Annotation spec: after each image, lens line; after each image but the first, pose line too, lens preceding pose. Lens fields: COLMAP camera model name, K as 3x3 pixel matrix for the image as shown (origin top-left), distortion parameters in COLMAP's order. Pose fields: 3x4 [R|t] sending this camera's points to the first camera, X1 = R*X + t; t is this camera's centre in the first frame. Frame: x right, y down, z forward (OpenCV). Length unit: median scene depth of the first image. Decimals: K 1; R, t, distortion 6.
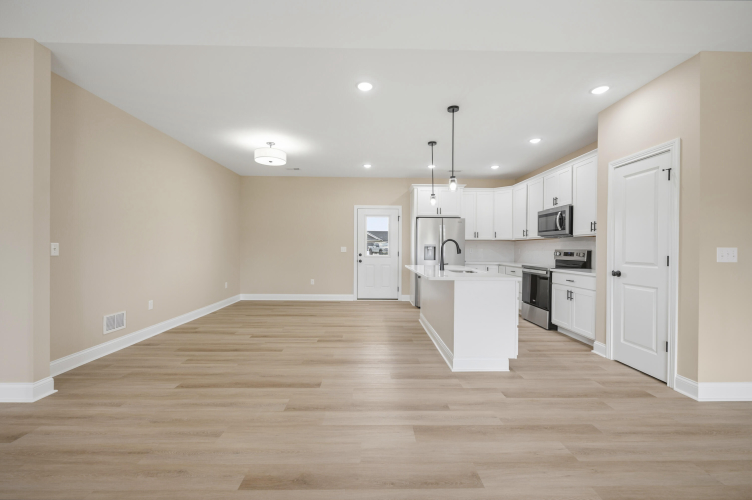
lens RADIAL K [[306.9, 0, 374.4], [0, 306.9, 249.6], [0, 0, 1]] dist [0.000196, -0.000015]
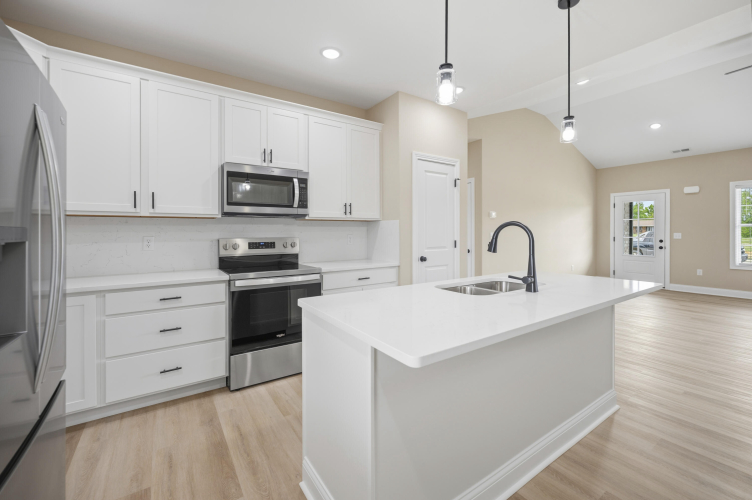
lens RADIAL K [[316.2, 0, 379.3], [0, 316.2, 230.6], [0, 0, 1]] dist [-0.001585, -0.000193]
pose [[-0.556867, -0.006818, 0.830574, -0.032798], [0.000832, 0.999961, 0.008767, -0.021655], [-0.830601, 0.005573, -0.556840, 1.235507]]
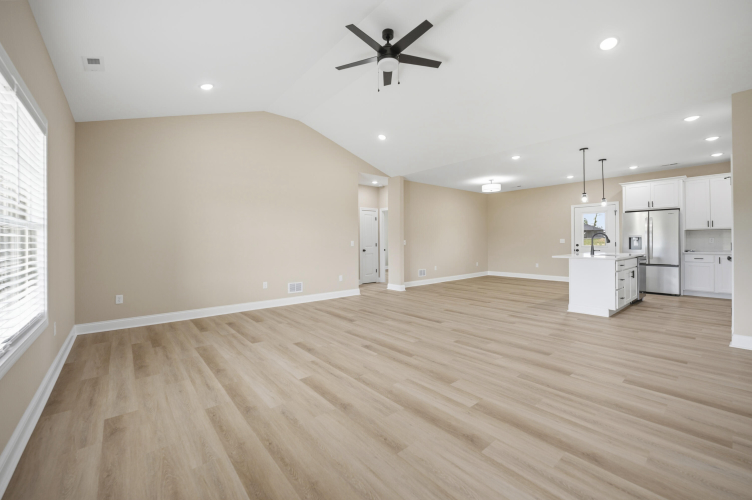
lens RADIAL K [[304.4, 0, 376.4], [0, 304.4, 241.3], [0, 0, 1]] dist [-0.000953, -0.000196]
pose [[0.629686, -0.013757, -0.776728, 0.593953], [0.010528, 0.999902, -0.009175, 0.006474], [0.776779, -0.002401, 0.629769, -0.590396]]
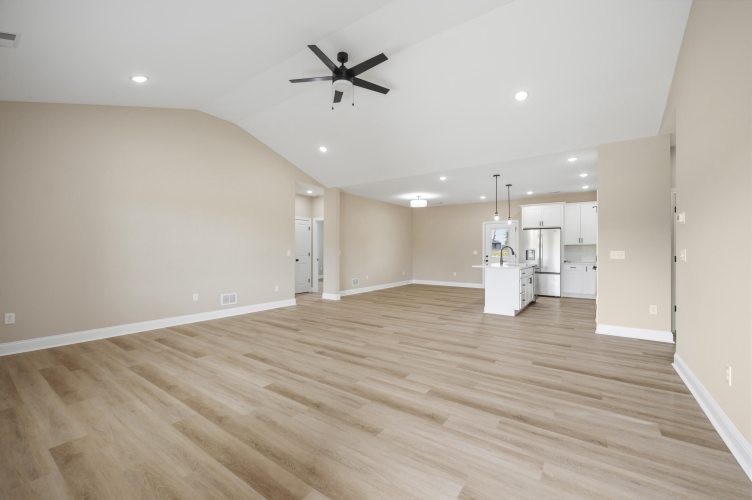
lens RADIAL K [[307.6, 0, 373.5], [0, 307.6, 249.7], [0, 0, 1]] dist [-0.000266, 0.000029]
pose [[0.802630, -0.007726, -0.596428, 0.577151], [0.001023, 0.999932, -0.011577, 0.003338], [0.596477, 0.008682, 0.802583, -0.692689]]
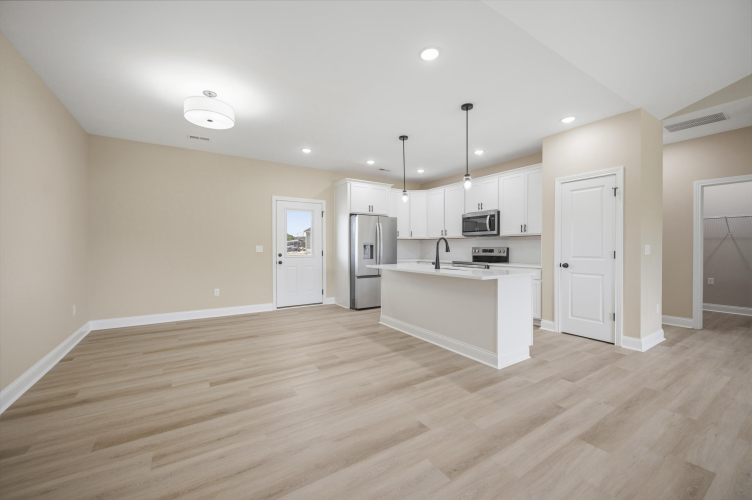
lens RADIAL K [[299.5, 0, 373.9], [0, 299.5, 248.6], [0, 0, 1]] dist [-0.000666, -0.000086]
pose [[0.849653, -0.009550, 0.527255, -0.393144], [0.008667, 0.999954, 0.004146, -0.002948], [-0.527270, 0.001047, 0.849697, 0.251517]]
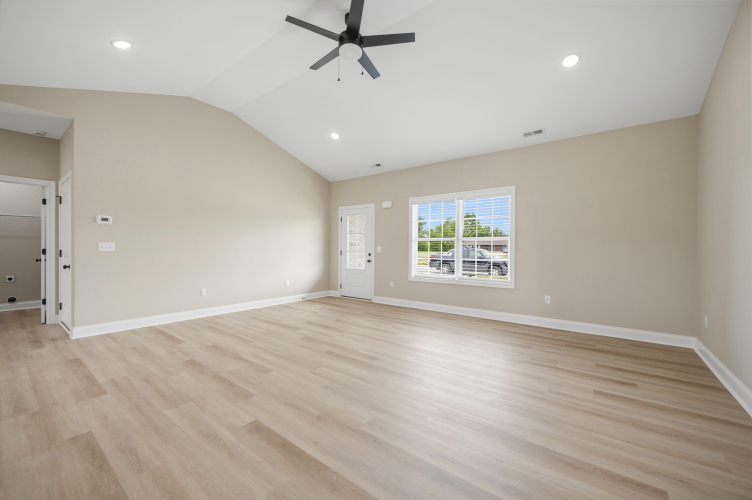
lens RADIAL K [[299.5, 0, 373.9], [0, 299.5, 248.6], [0, 0, 1]] dist [-0.000666, -0.000086]
pose [[-0.781435, -0.014921, 0.623808, -0.449559], [-0.009408, 0.999882, 0.012132, -0.004657], [-0.623916, 0.003611, -0.781483, 0.416350]]
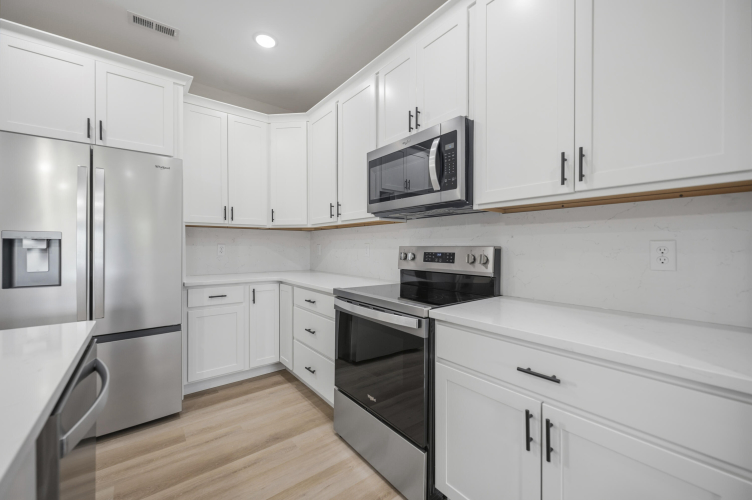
lens RADIAL K [[299.5, 0, 373.9], [0, 299.5, 248.6], [0, 0, 1]] dist [-0.000666, -0.000086]
pose [[0.794365, -0.012149, 0.607320, 0.344204], [0.008360, 0.999924, 0.009068, -0.001369], [-0.607384, -0.002126, 0.794406, 0.783660]]
